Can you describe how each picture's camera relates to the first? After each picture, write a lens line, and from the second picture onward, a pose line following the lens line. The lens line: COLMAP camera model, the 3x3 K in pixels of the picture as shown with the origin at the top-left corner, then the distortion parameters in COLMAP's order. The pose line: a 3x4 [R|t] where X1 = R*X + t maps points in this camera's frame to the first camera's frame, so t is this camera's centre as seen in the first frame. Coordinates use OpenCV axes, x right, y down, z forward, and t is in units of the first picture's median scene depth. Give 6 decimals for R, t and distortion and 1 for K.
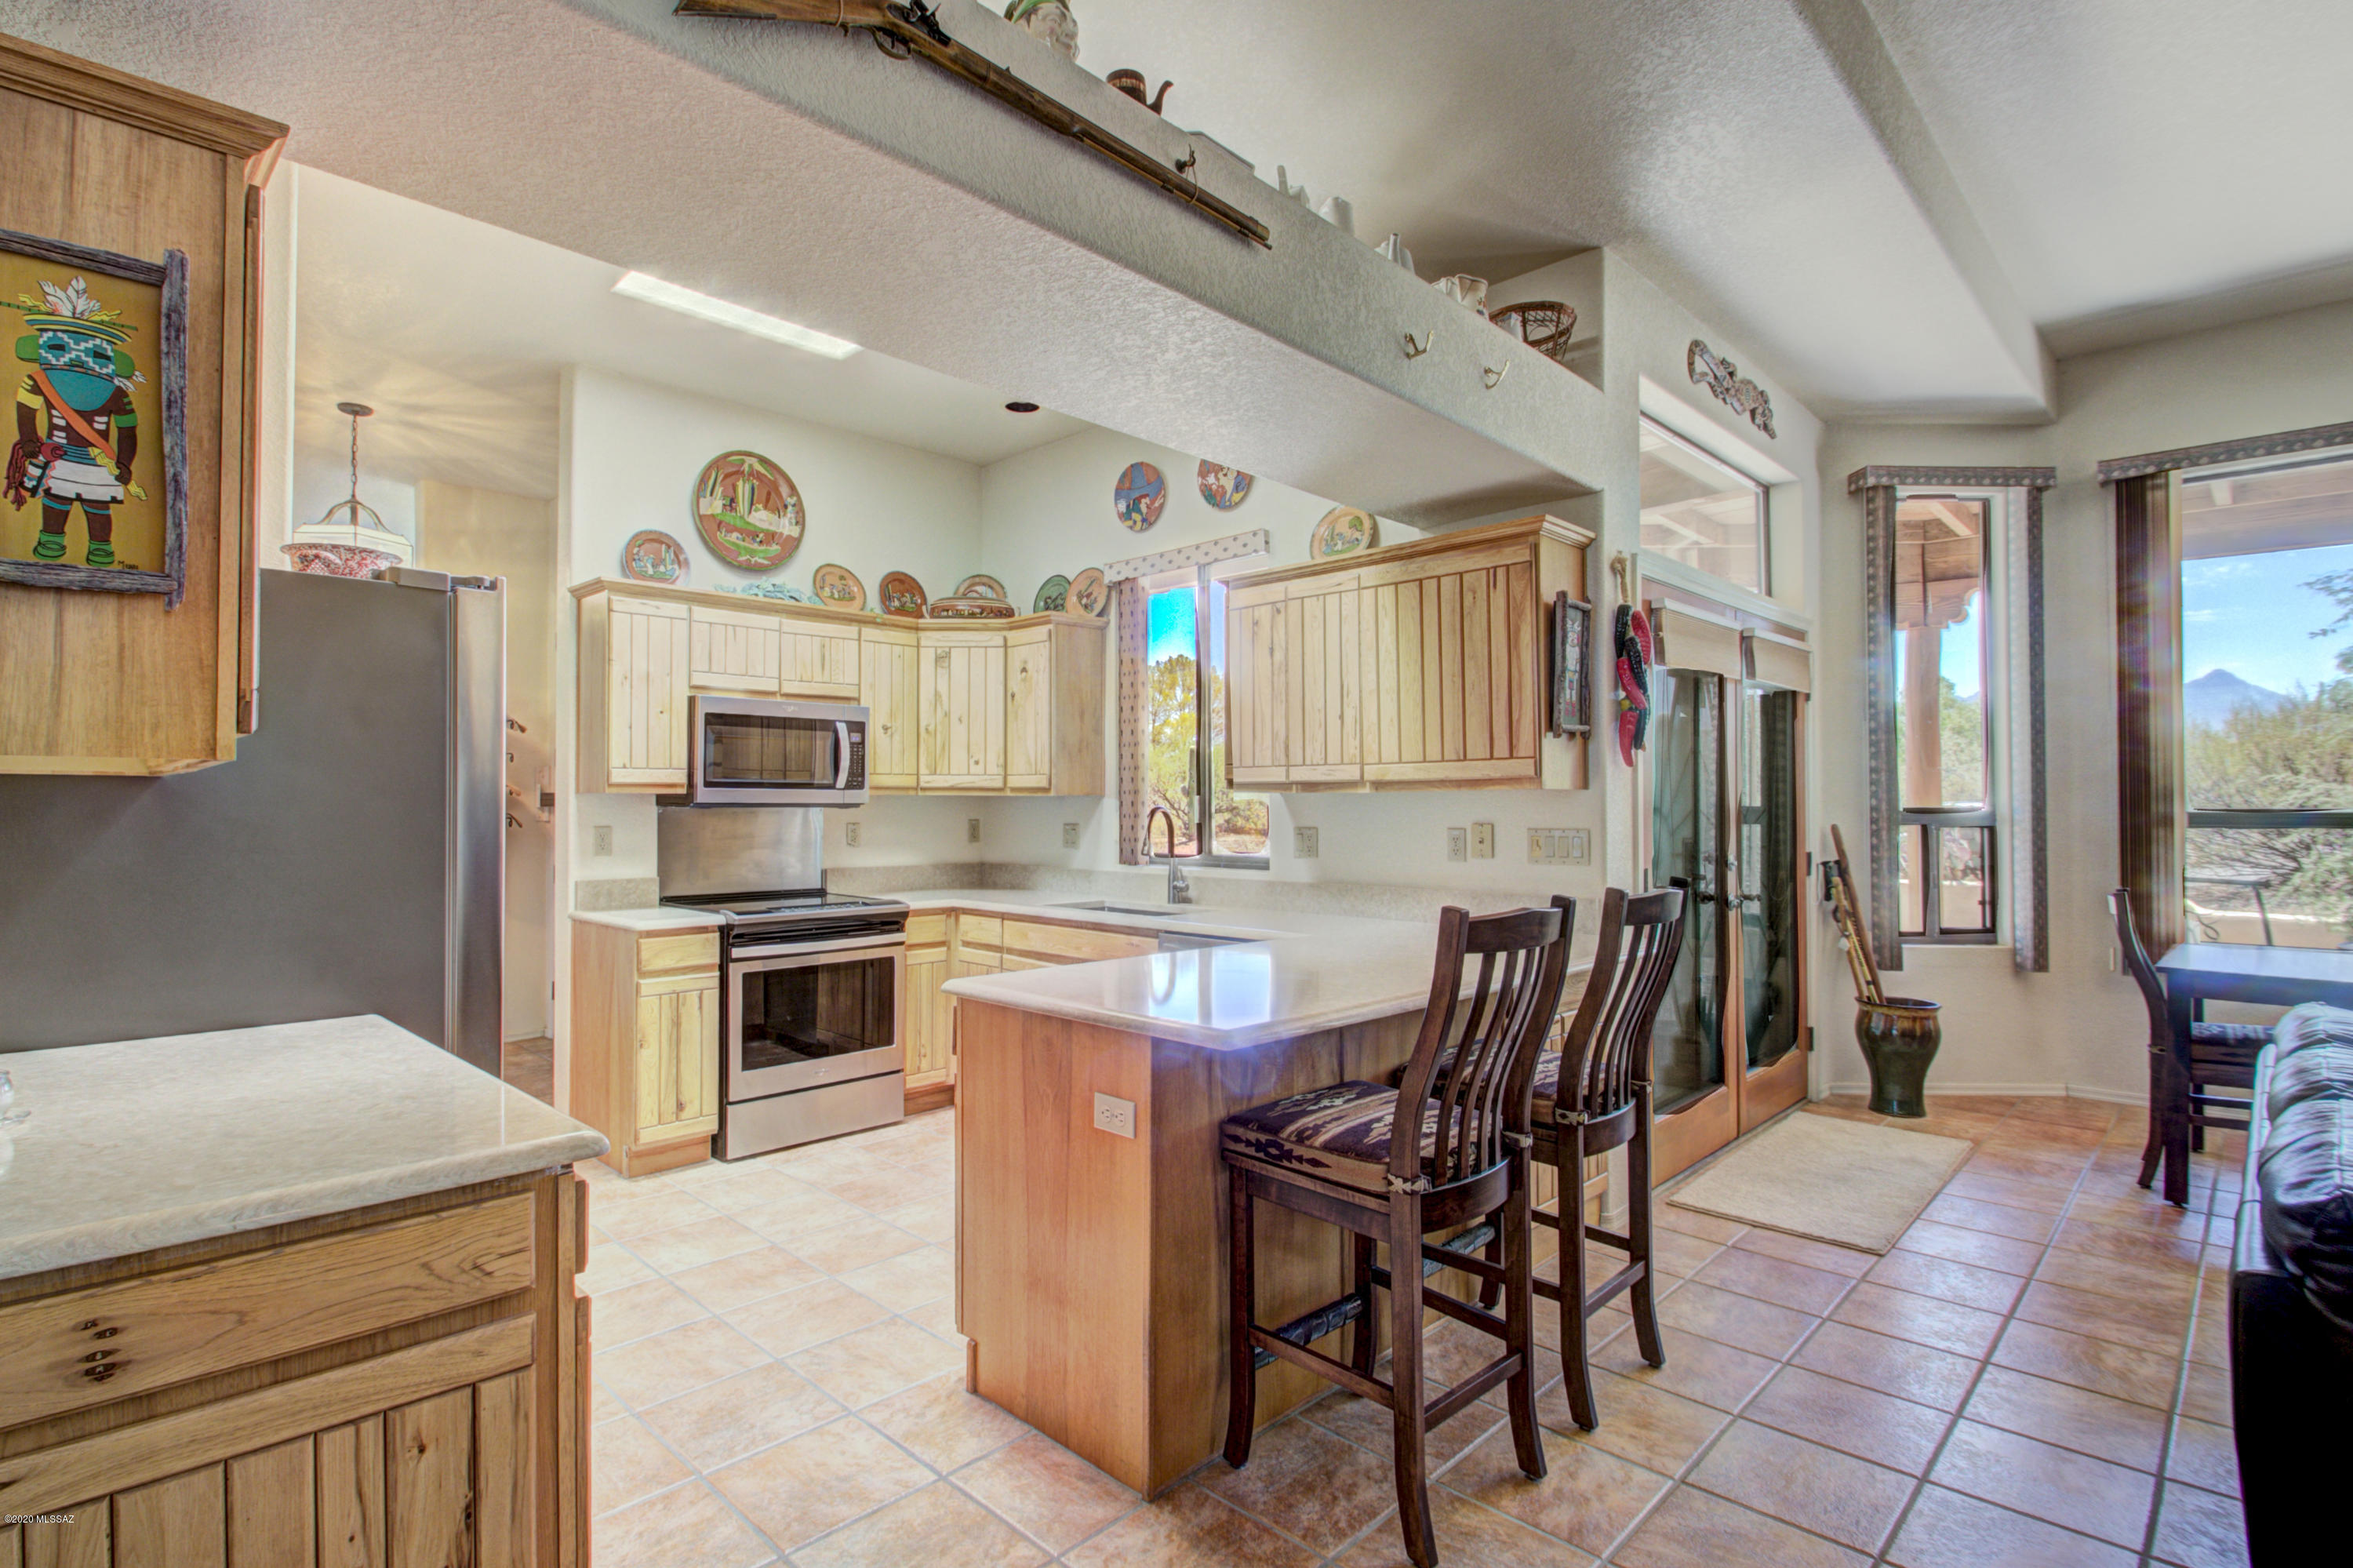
lens RADIAL K [[1132.2, 0, 1110.6], [0, 1132.2, 790.5], [0, 0, 1]] dist [0.001181, -0.014311]
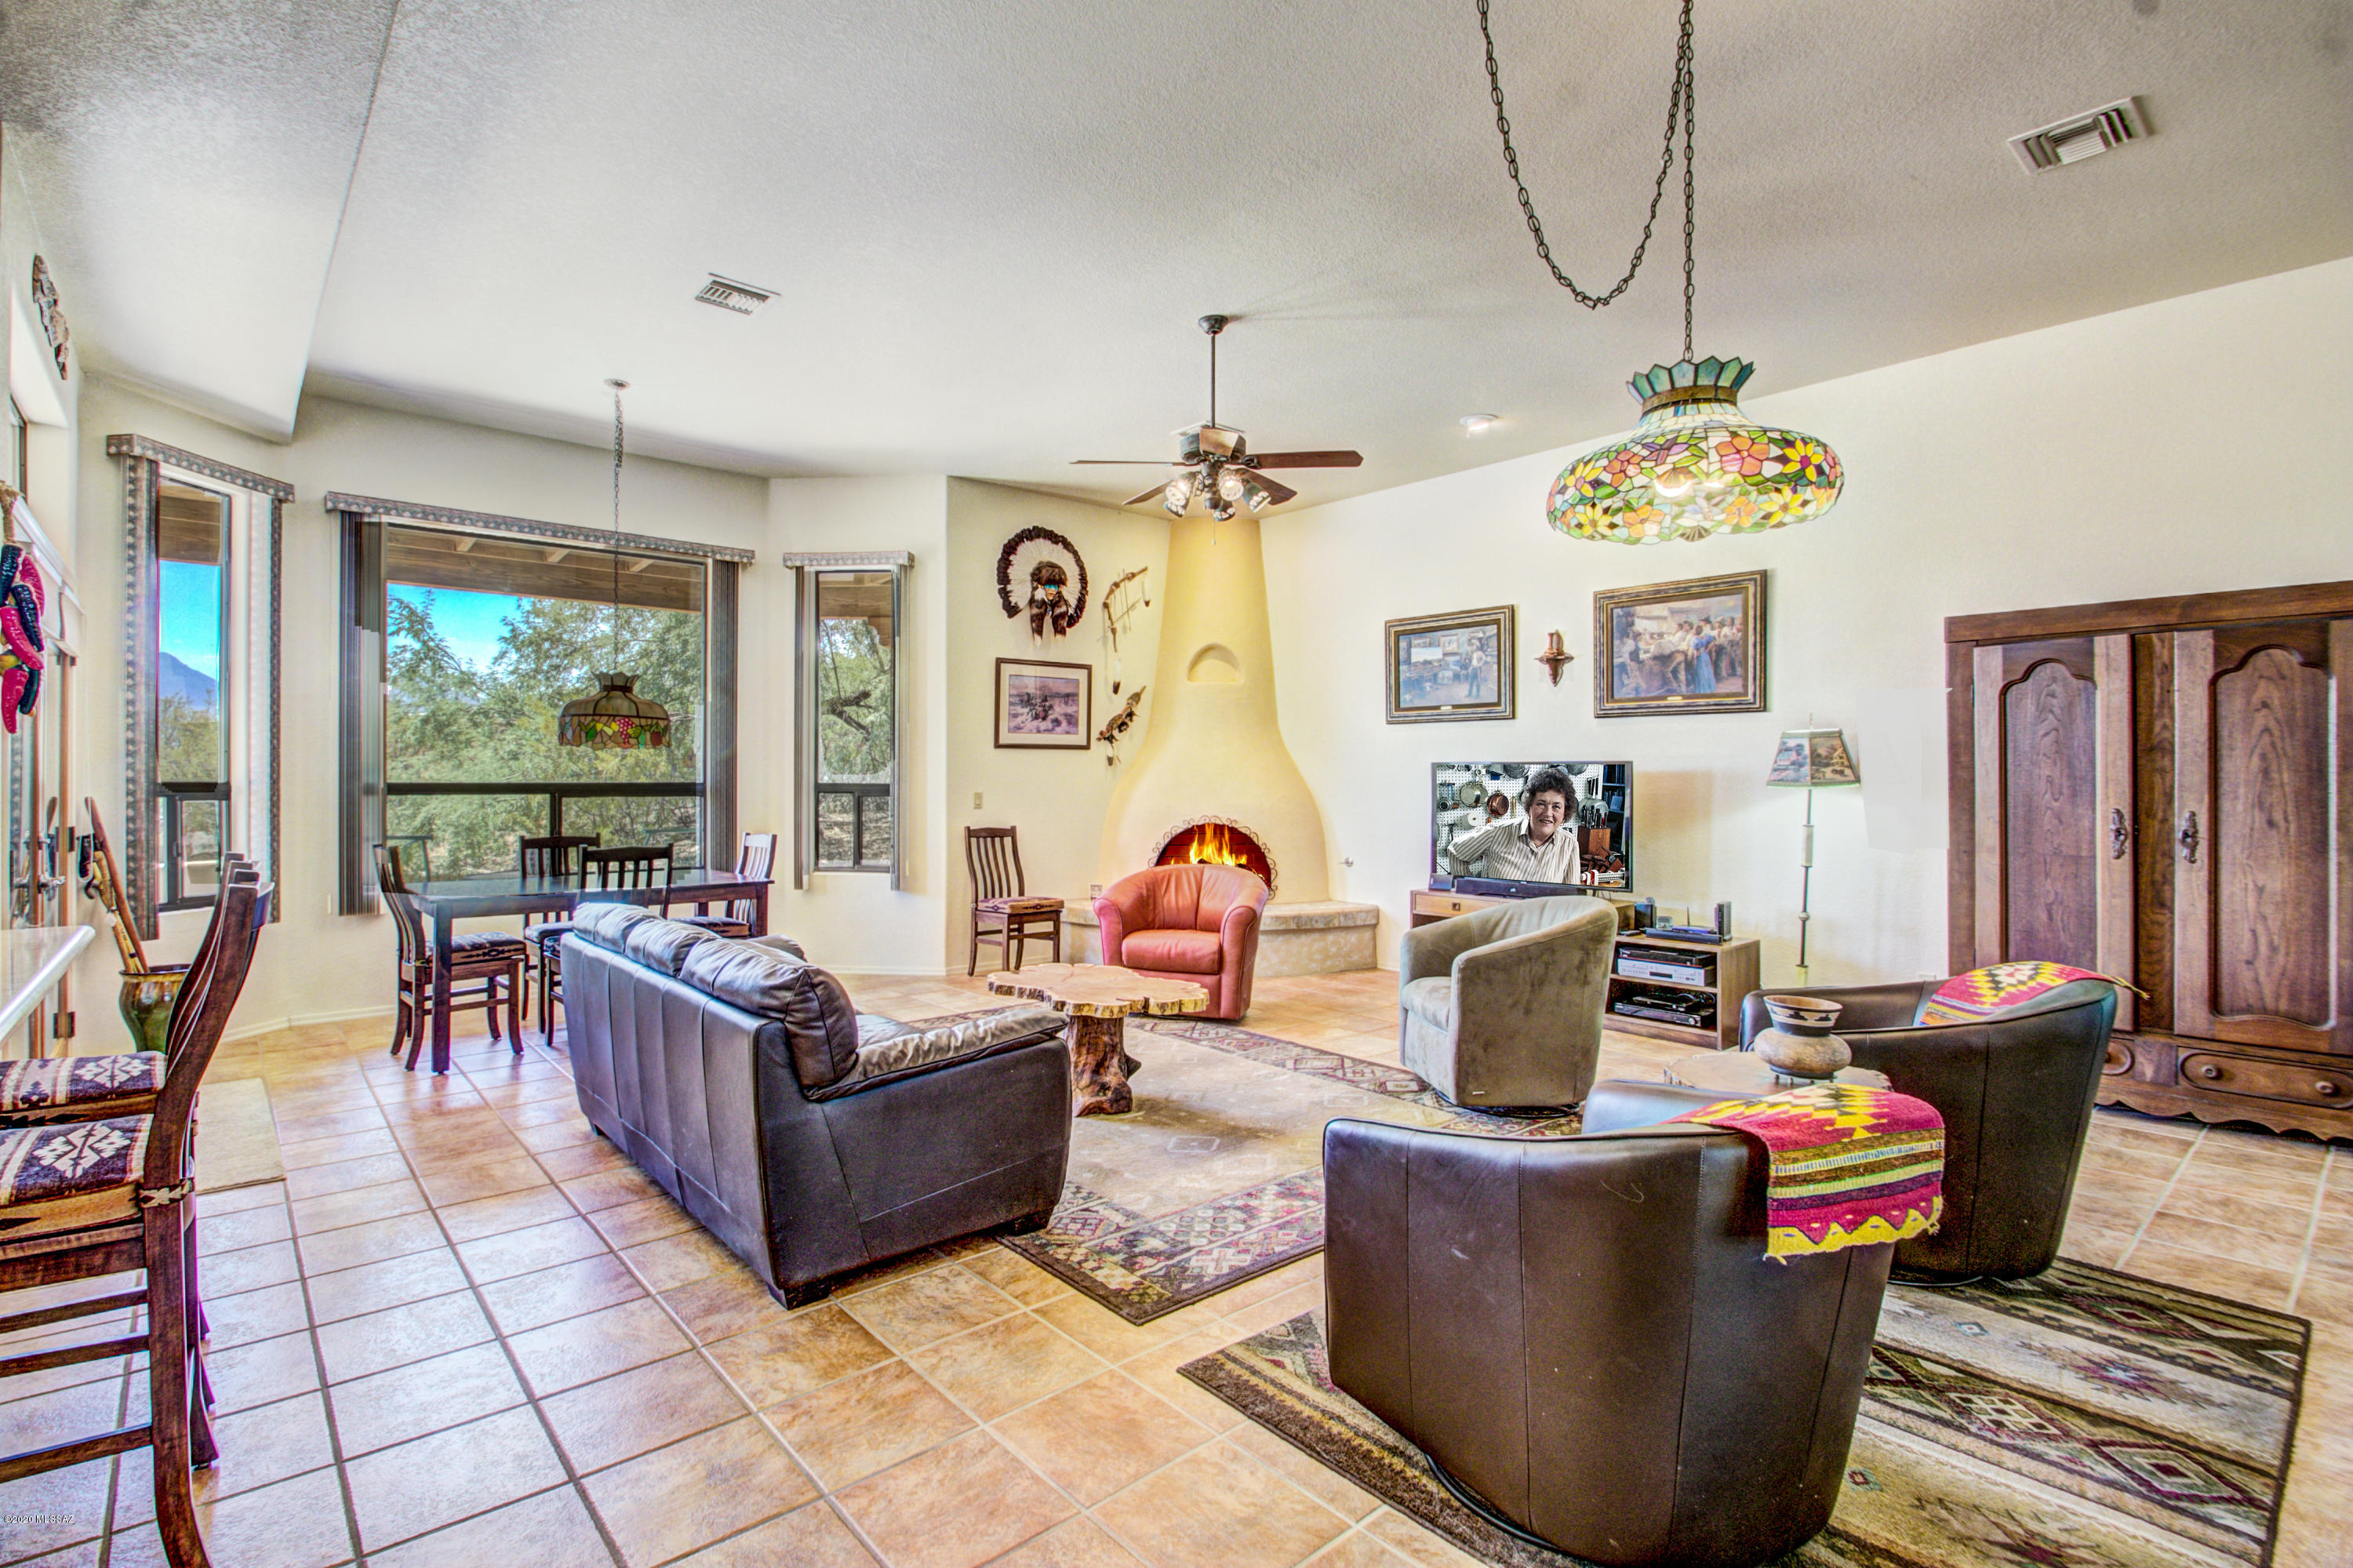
lens RADIAL K [[1094.5, 0, 1129.5], [0, 1094.5, 775.5], [0, 0, 1]] dist [0.005587, -0.012234]
pose [[0.064120, 0.004387, 0.997933, -0.225968], [-0.018786, 0.999818, -0.003188, -0.001509], [-0.997765, -0.018542, 0.064191, 0.062416]]
